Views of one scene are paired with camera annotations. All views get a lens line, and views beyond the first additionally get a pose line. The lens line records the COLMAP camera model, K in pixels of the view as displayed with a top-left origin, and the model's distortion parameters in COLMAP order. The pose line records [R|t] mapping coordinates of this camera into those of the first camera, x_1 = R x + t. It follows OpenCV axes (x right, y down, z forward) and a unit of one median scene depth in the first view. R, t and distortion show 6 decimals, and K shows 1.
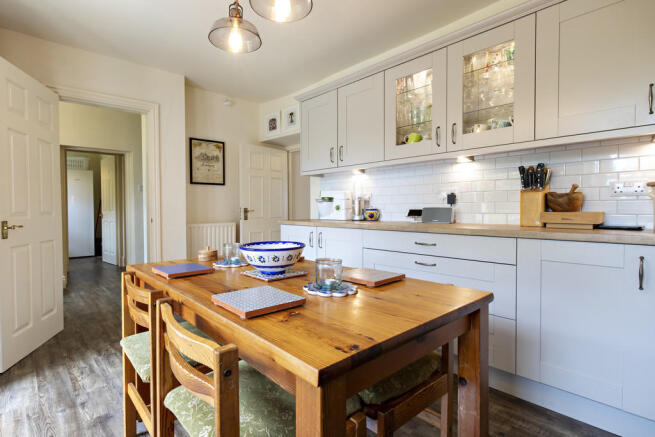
lens RADIAL K [[341.8, 0, 327.5], [0, 341.8, 218.5], [0, 0, 1]] dist [-0.001594, -0.000452]
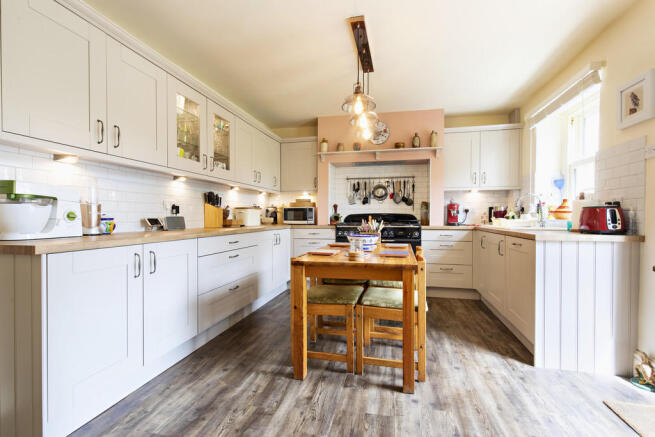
lens RADIAL K [[306.6, 0, 327.5], [0, 306.6, 218.5], [0, 0, 1]] dist [-0.000449, -0.000268]
pose [[-0.576705, 0.003104, 0.816947, -0.790103], [0.031247, 0.999345, 0.018261, -0.028054], [-0.816355, 0.036058, -0.576424, 1.152616]]
